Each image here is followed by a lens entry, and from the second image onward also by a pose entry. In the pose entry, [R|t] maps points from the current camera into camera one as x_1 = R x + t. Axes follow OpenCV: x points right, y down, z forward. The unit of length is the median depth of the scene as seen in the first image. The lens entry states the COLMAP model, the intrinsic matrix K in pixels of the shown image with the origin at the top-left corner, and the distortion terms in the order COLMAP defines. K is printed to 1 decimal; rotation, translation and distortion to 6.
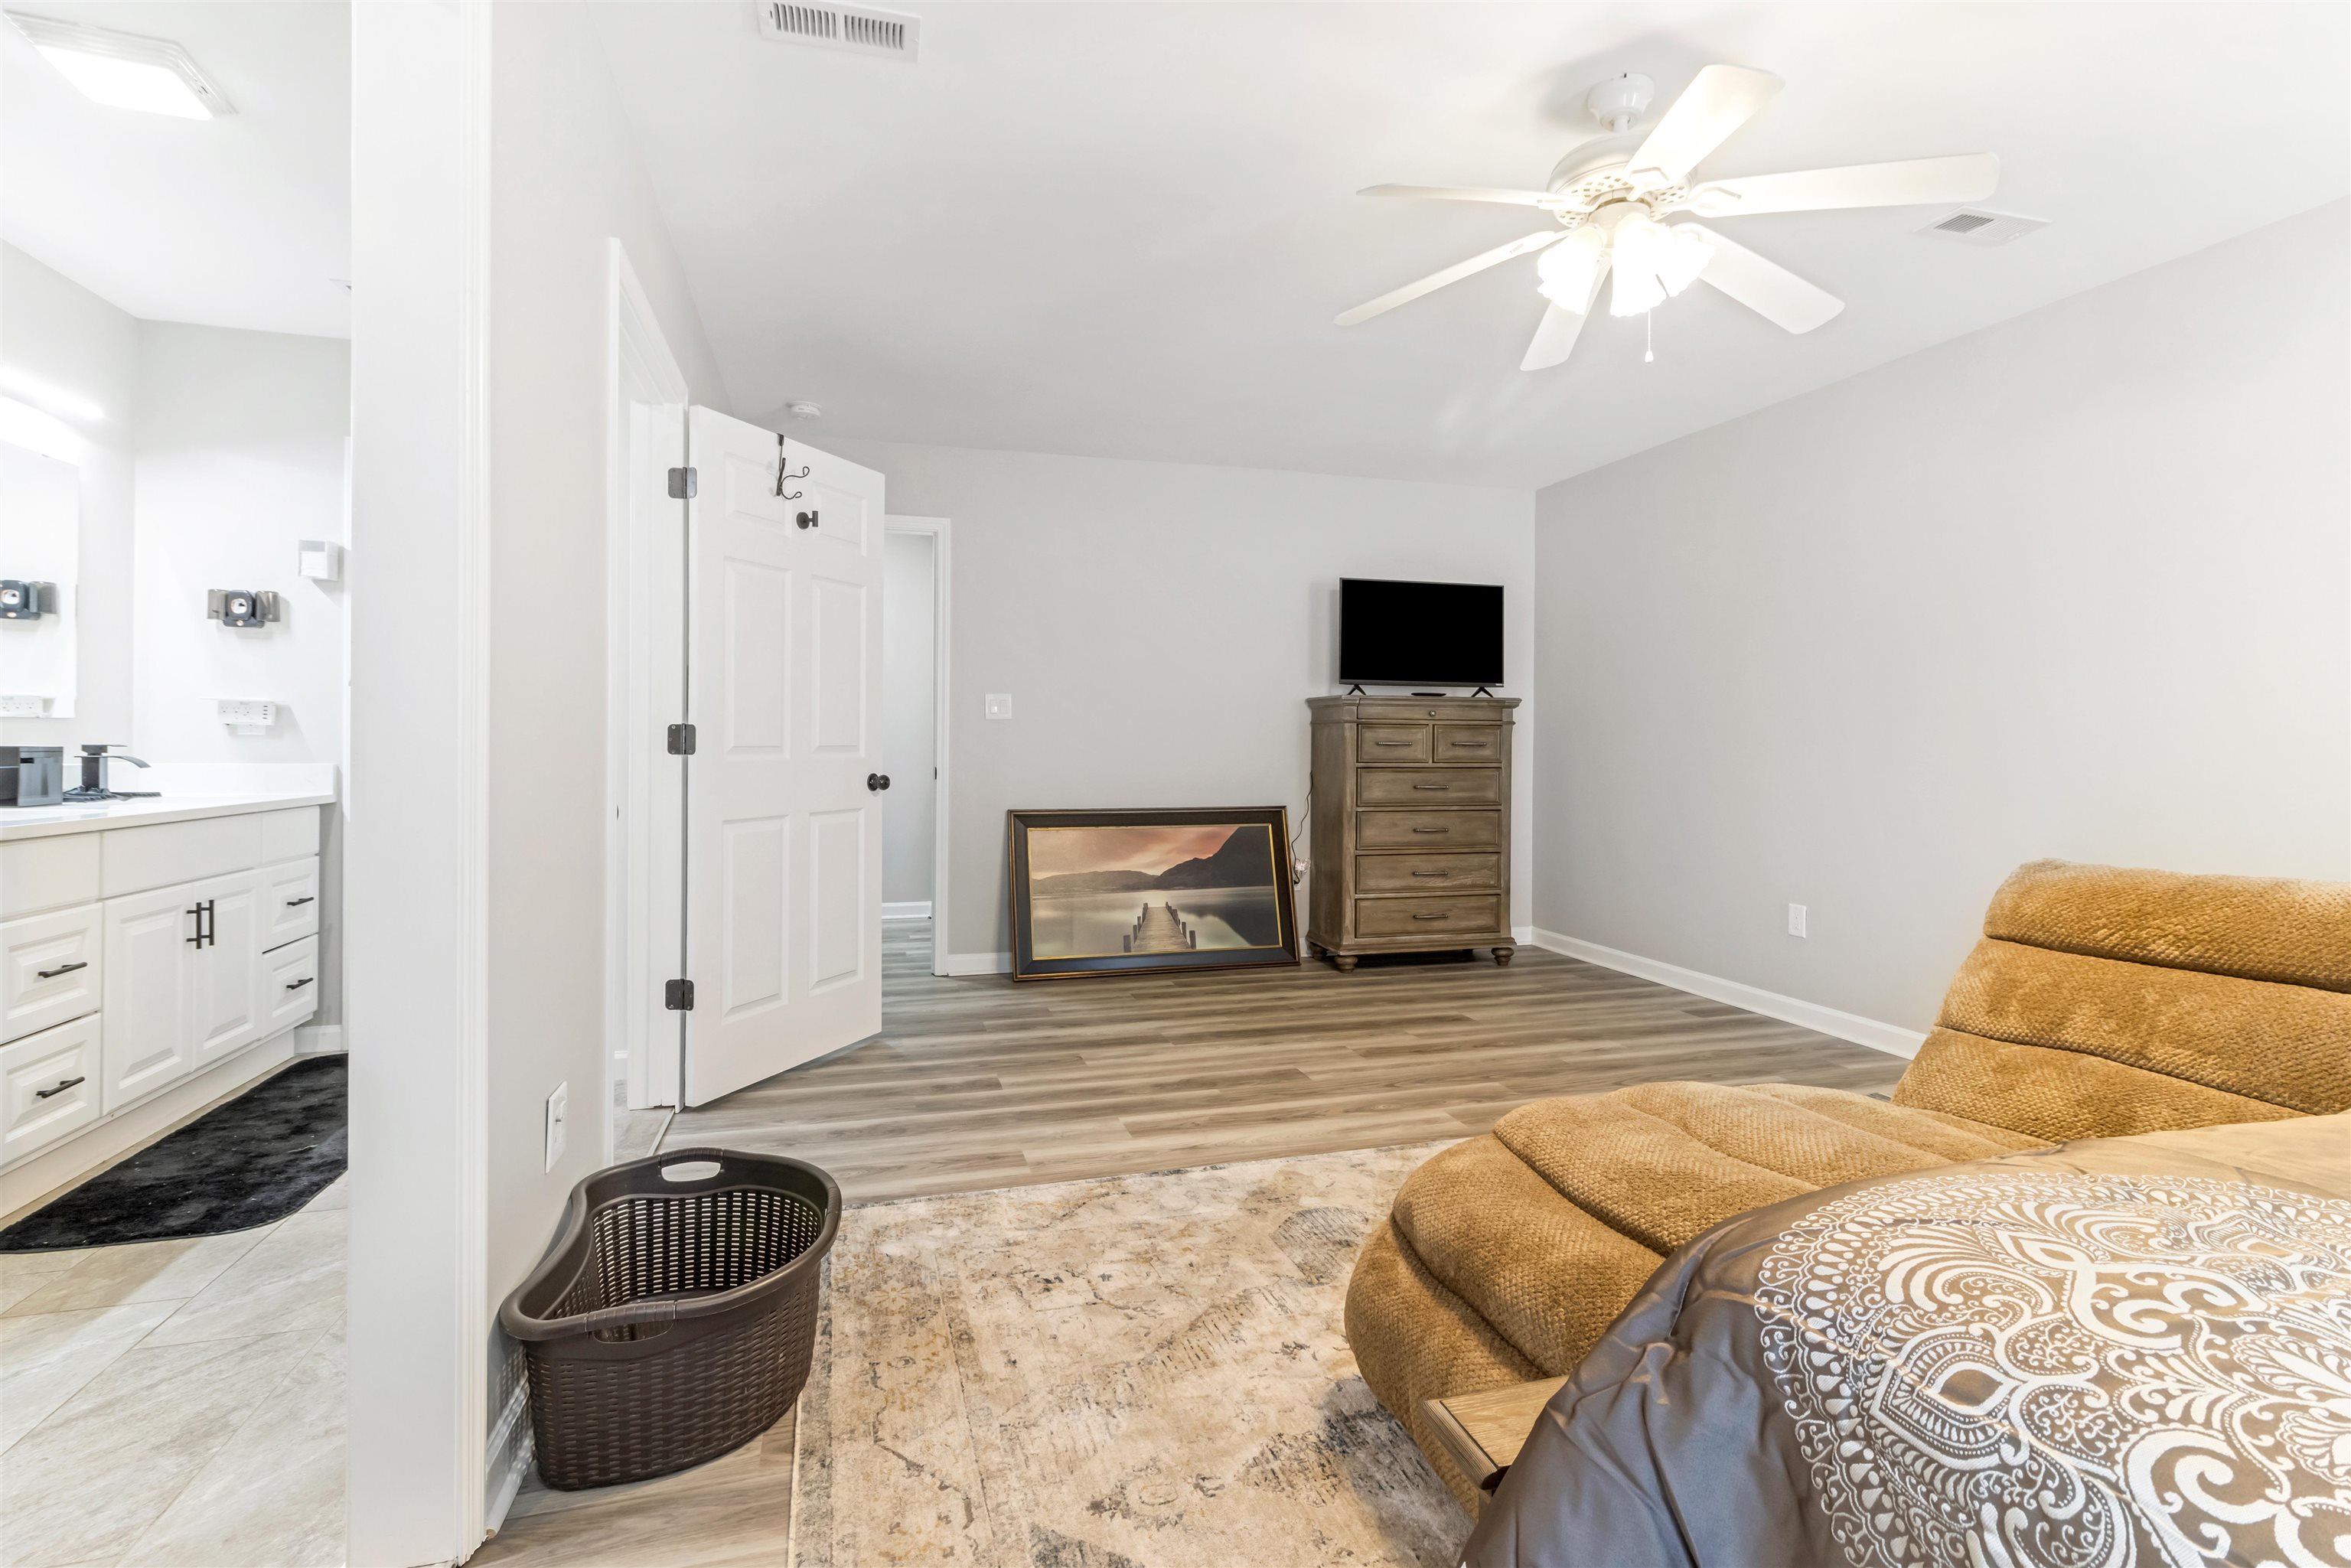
lens RADIAL K [[1130.2, 0, 1181.4], [0, 1130.2, 742.3], [0, 0, 1]] dist [-0.000852, -0.000009]
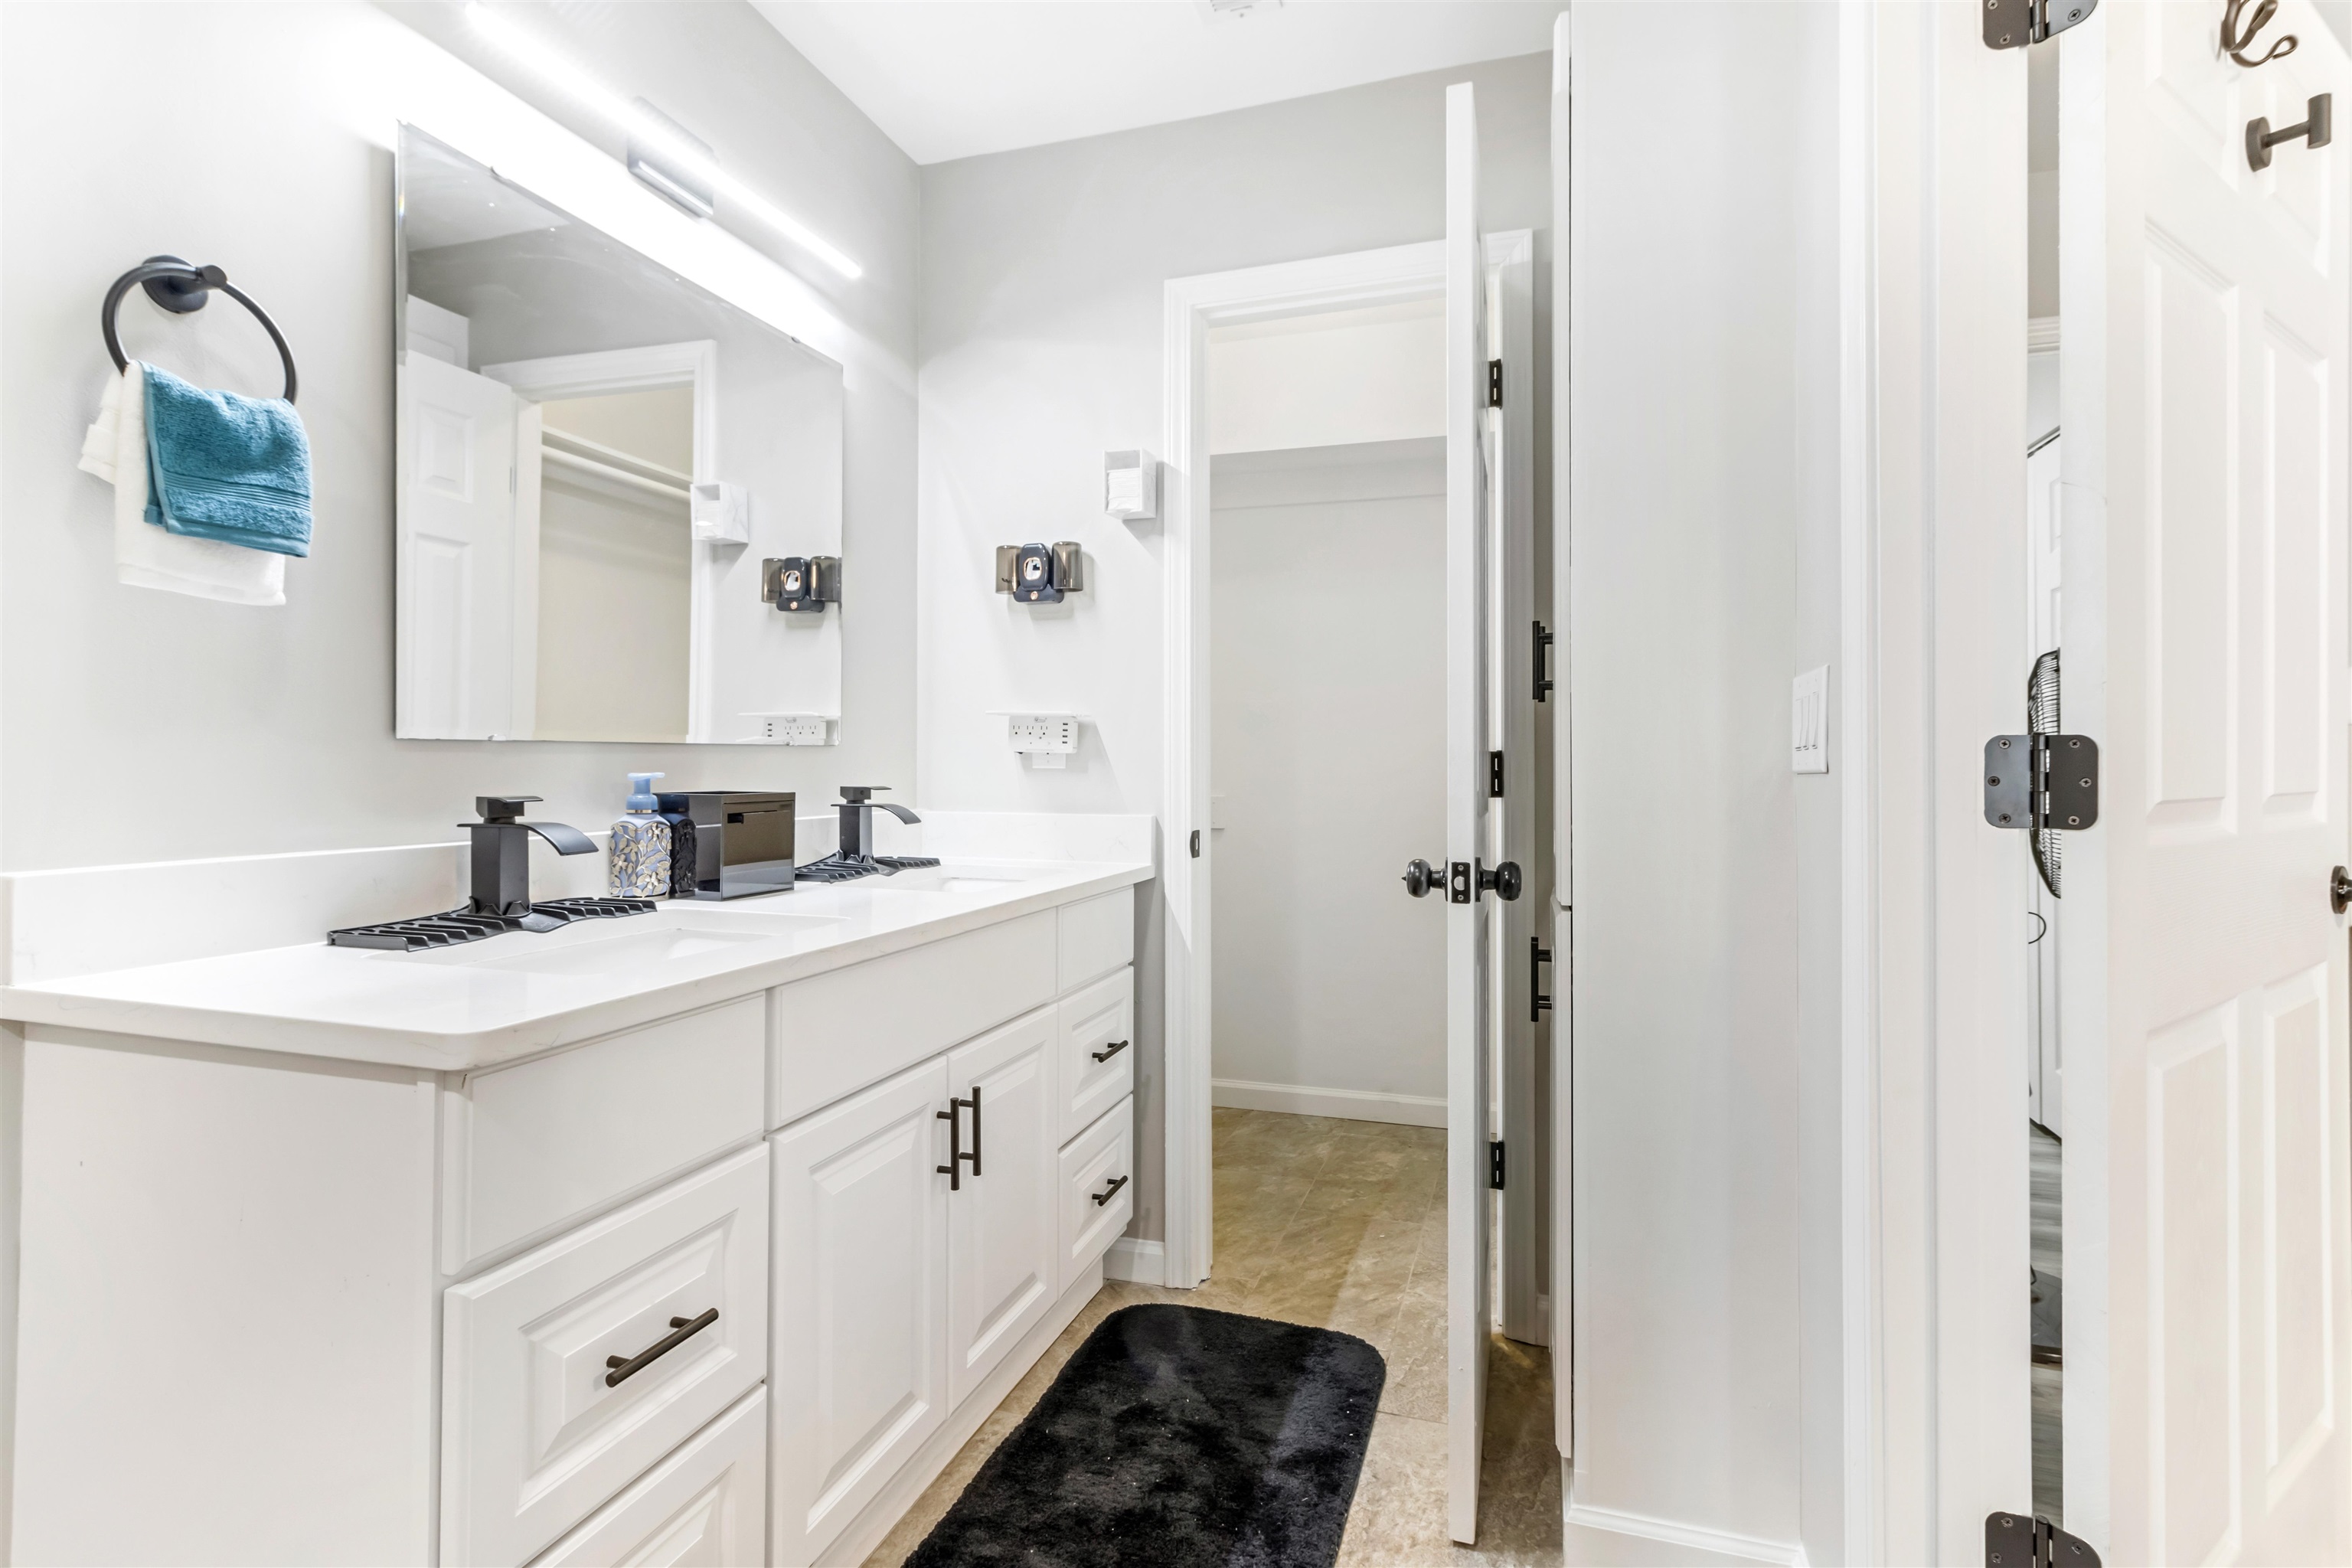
lens RADIAL K [[1130.7, 0, 1176.2], [0, 1130.7, 774.1], [0, 0, 1]] dist [-0.000852, -0.000009]
pose [[0.823377, -0.000736, -0.567494, -0.436668], [0.003980, 0.999982, 0.004479, -0.006904], [0.567480, -0.005947, 0.823365, 0.560455]]
